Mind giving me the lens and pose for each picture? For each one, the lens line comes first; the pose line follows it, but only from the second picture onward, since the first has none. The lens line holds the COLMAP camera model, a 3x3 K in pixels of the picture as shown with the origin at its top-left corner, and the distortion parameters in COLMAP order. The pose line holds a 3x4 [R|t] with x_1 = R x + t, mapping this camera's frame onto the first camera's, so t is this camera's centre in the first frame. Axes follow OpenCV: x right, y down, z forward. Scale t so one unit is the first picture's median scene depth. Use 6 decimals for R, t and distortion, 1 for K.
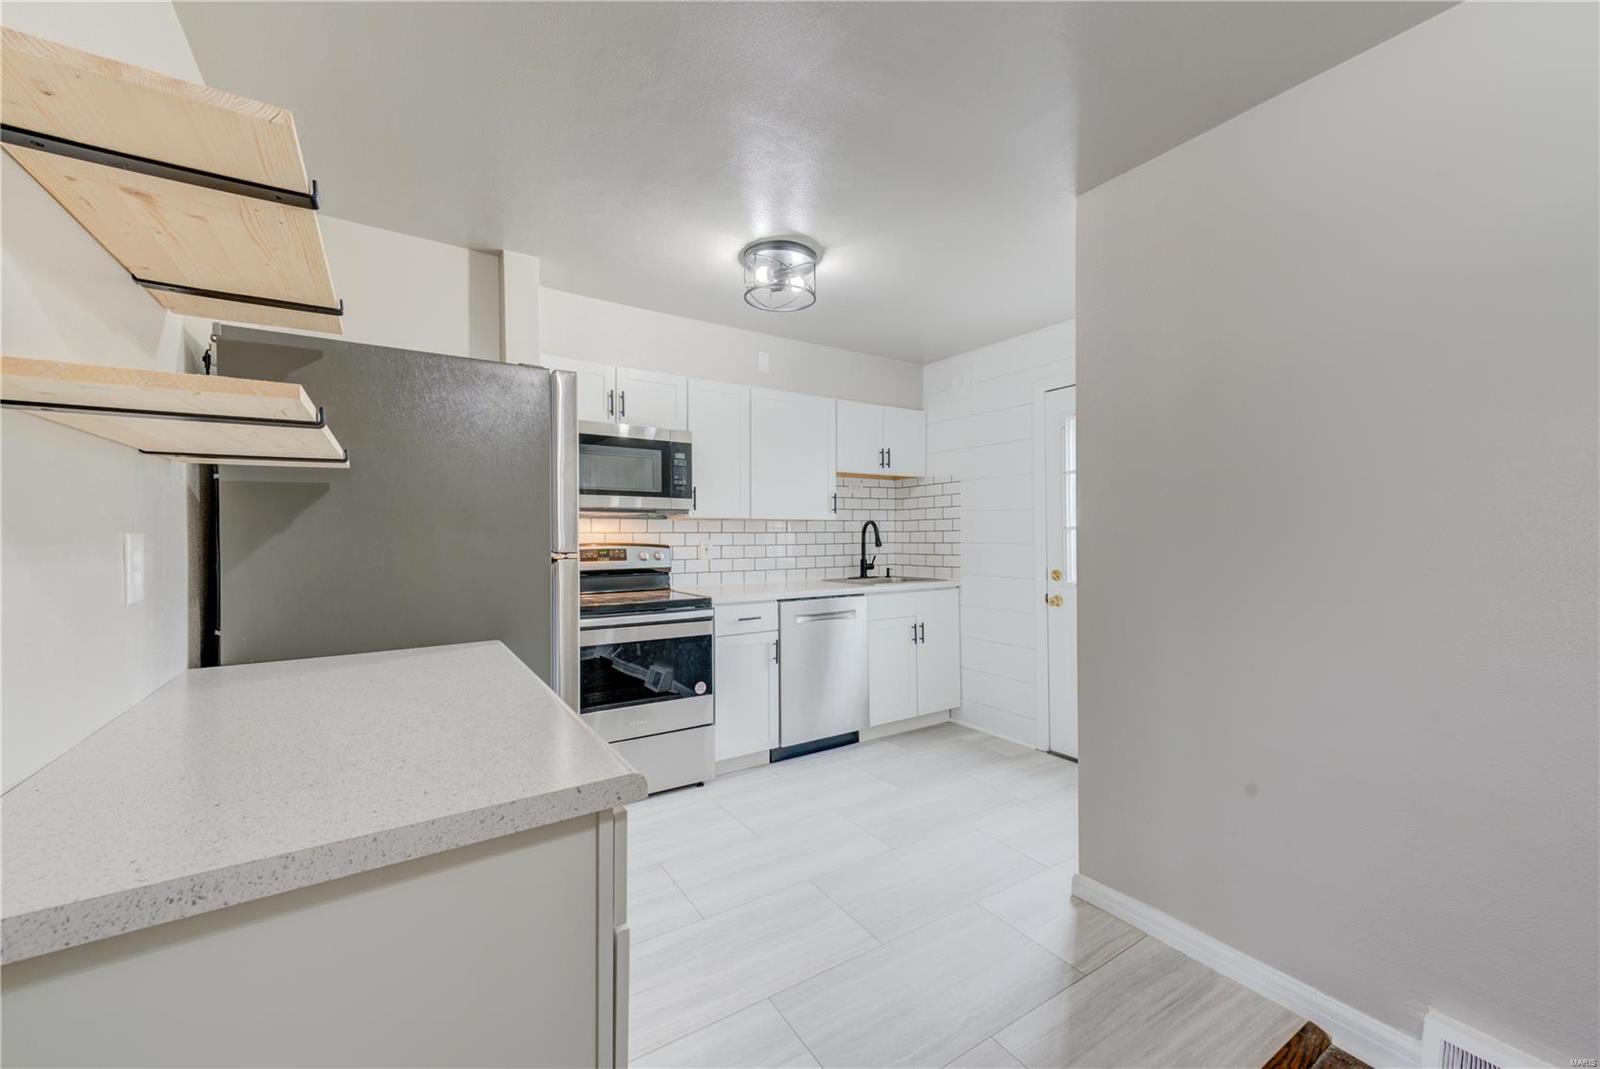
lens RADIAL K [[624.2, 0, 800.0], [0, 624.2, 534.5], [0, 0, 1]] dist [0.023607, -0.000150]
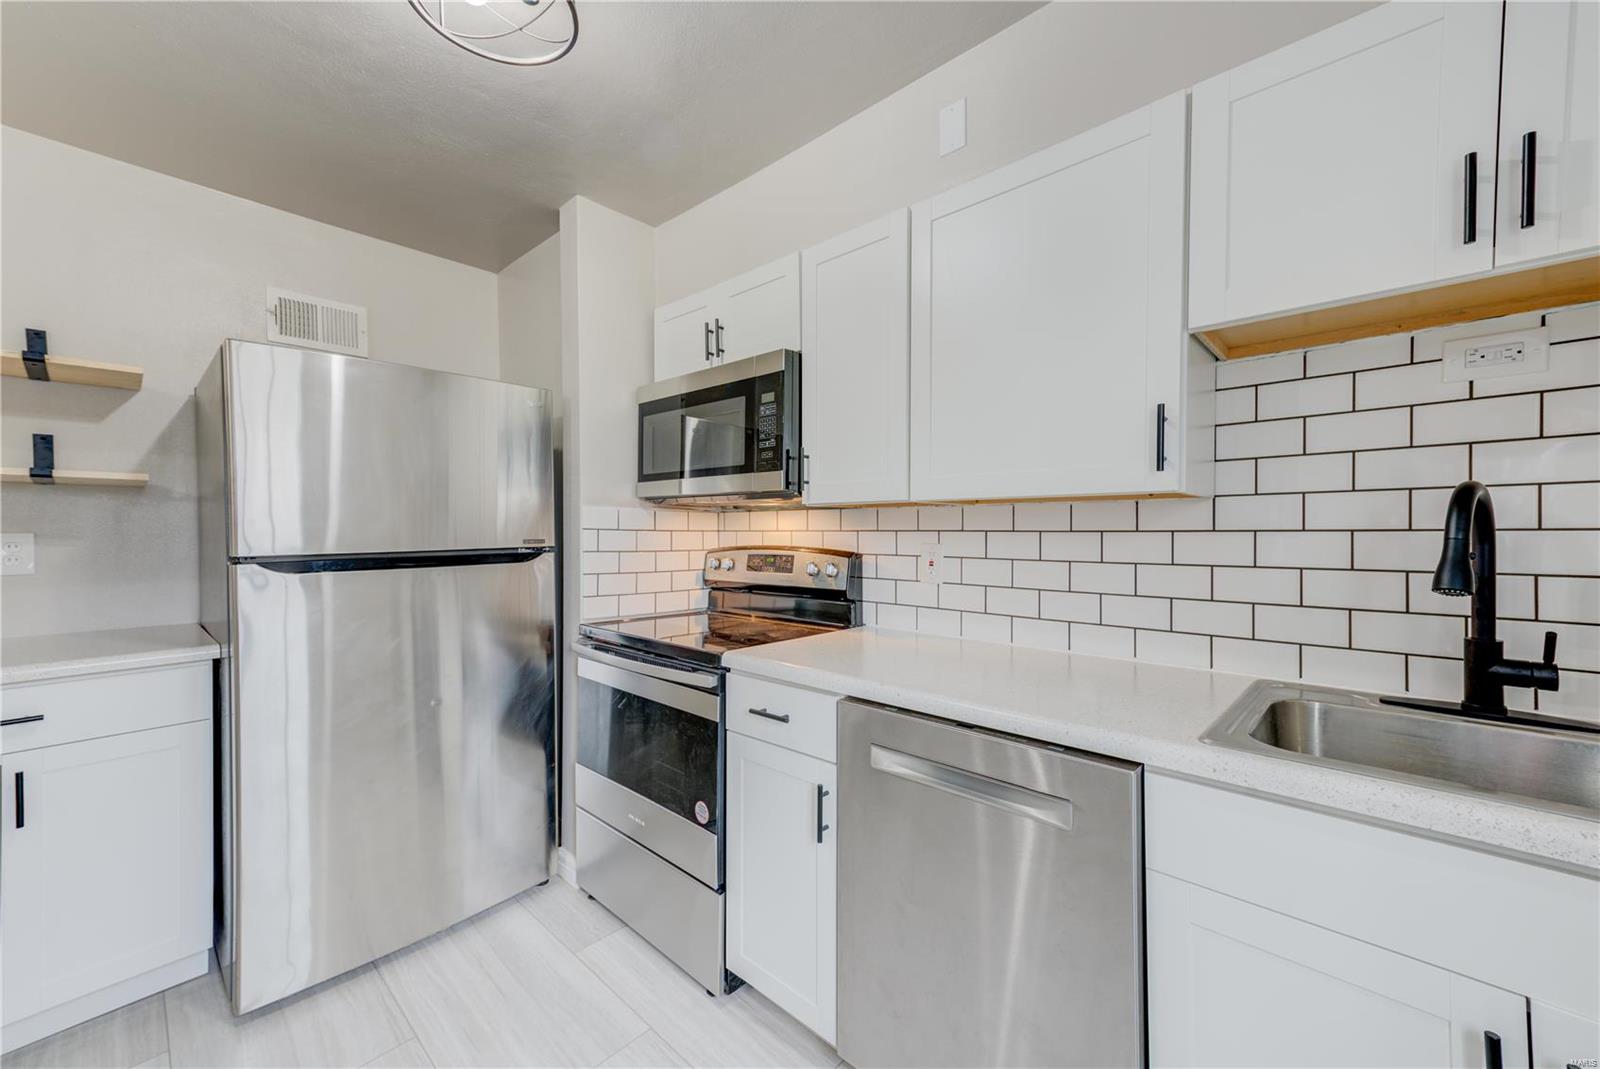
lens RADIAL K [[624.2, 0, 800.0], [0, 624.2, 534.5], [0, 0, 1]] dist [0.023607, -0.000150]
pose [[0.245311, 0.008216, -0.969410, 0.332675], [-0.001163, 0.999966, 0.008180, -0.004329], [0.969444, -0.000880, 0.245313, 0.791919]]
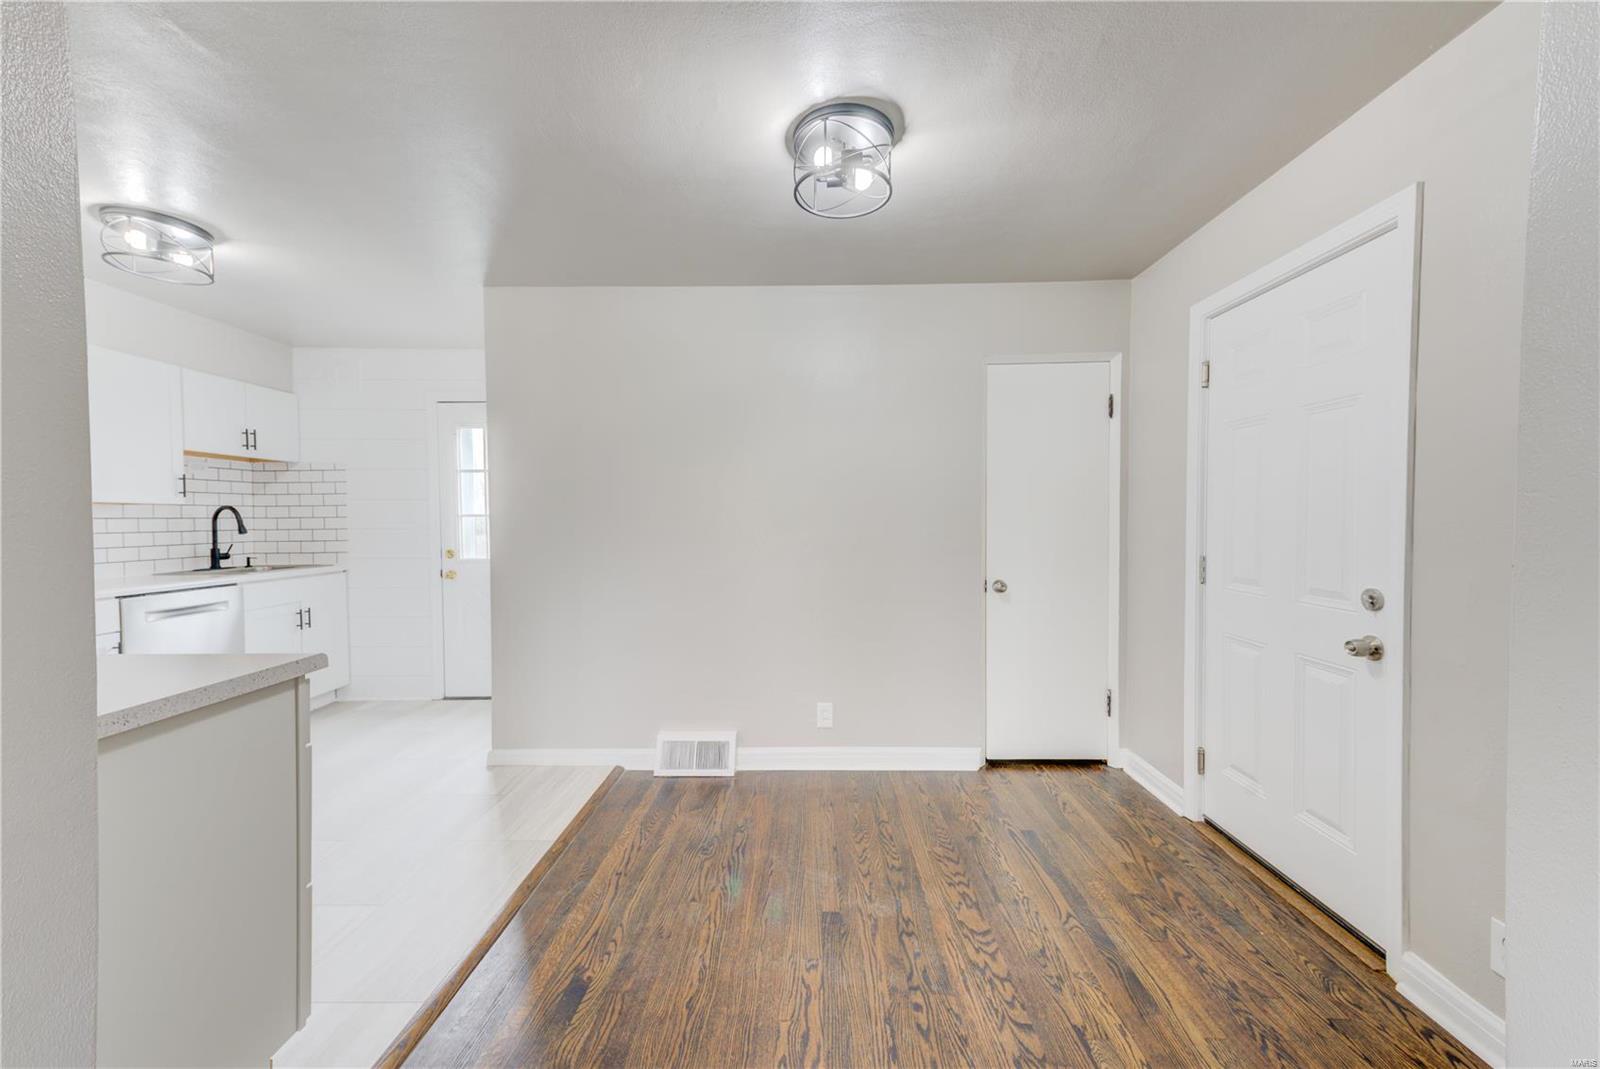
lens RADIAL K [[624.2, 0, 800.0], [0, 624.2, 534.5], [0, 0, 1]] dist [0.023607, -0.000150]
pose [[0.560579, -0.018376, 0.827897, -0.217298], [0.001340, 0.999773, 0.021284, 0.001443], [-0.828100, -0.010822, 0.560476, -0.248934]]
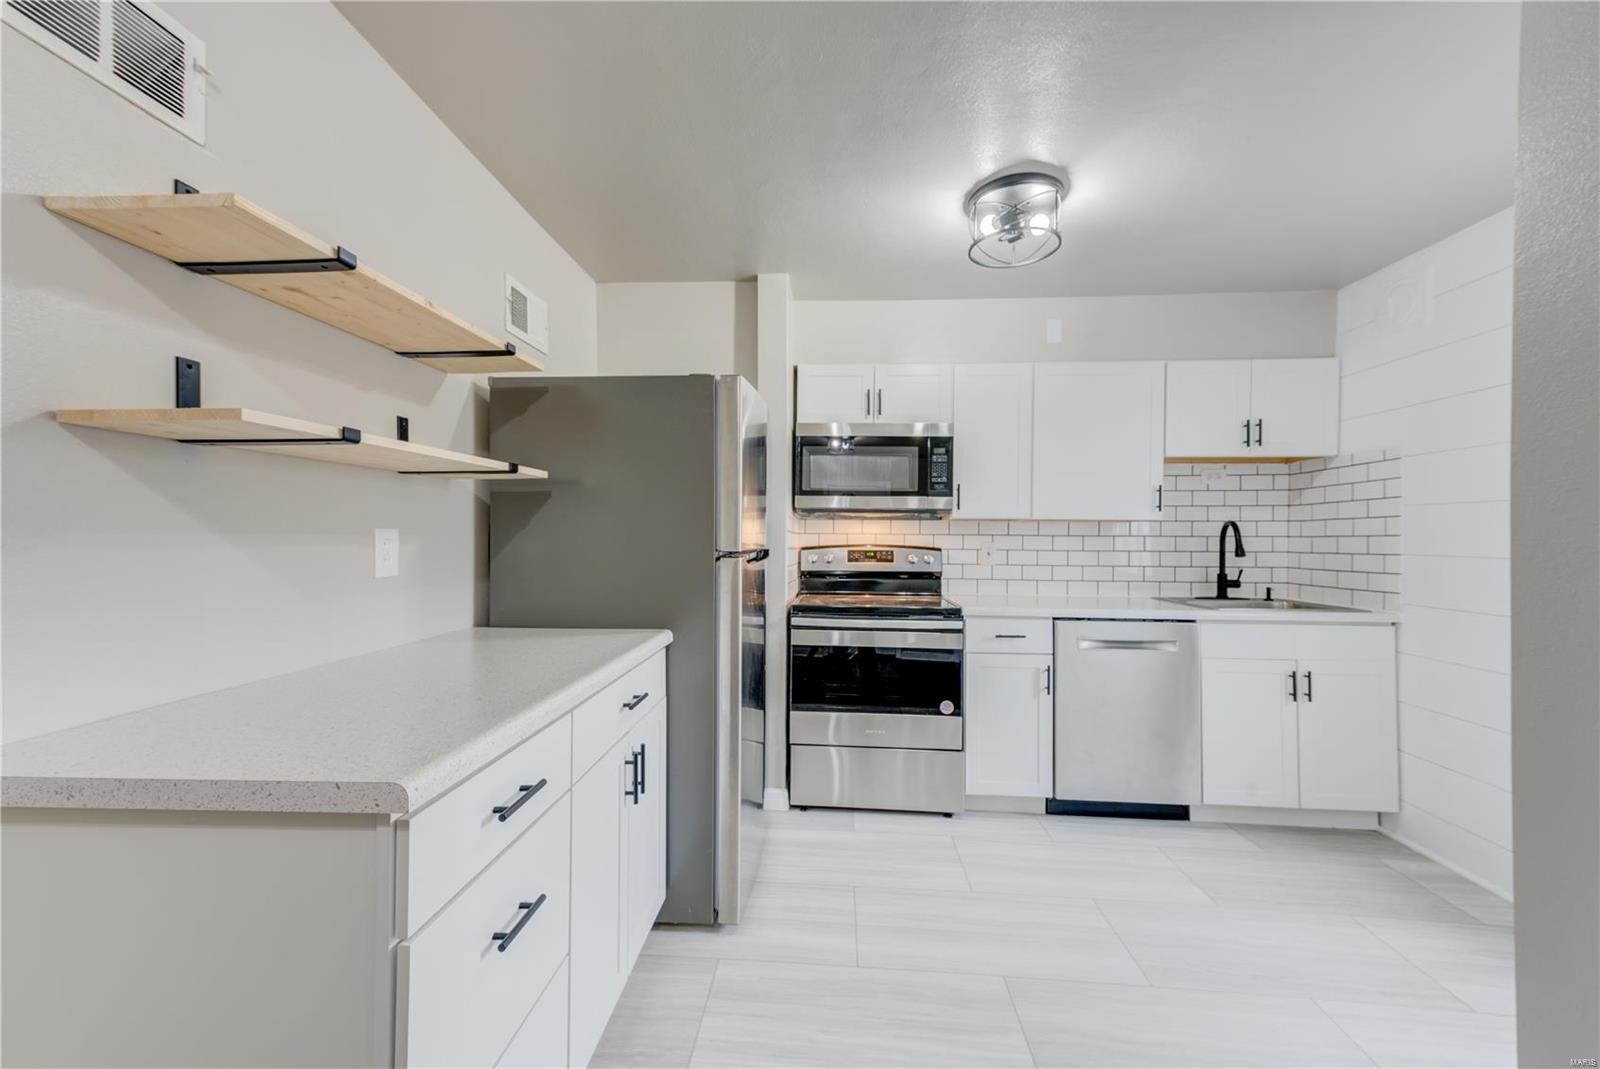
lens RADIAL K [[616.5, 0, 800.0], [0, 616.5, 534.5], [0, 0, 1]] dist [0.021113, -0.000180]
pose [[0.798966, 0.008149, -0.601321, 0.170748], [-0.011592, 0.999931, -0.001851, 0.001103], [0.601264, 0.008449, 0.799006, 0.135821]]
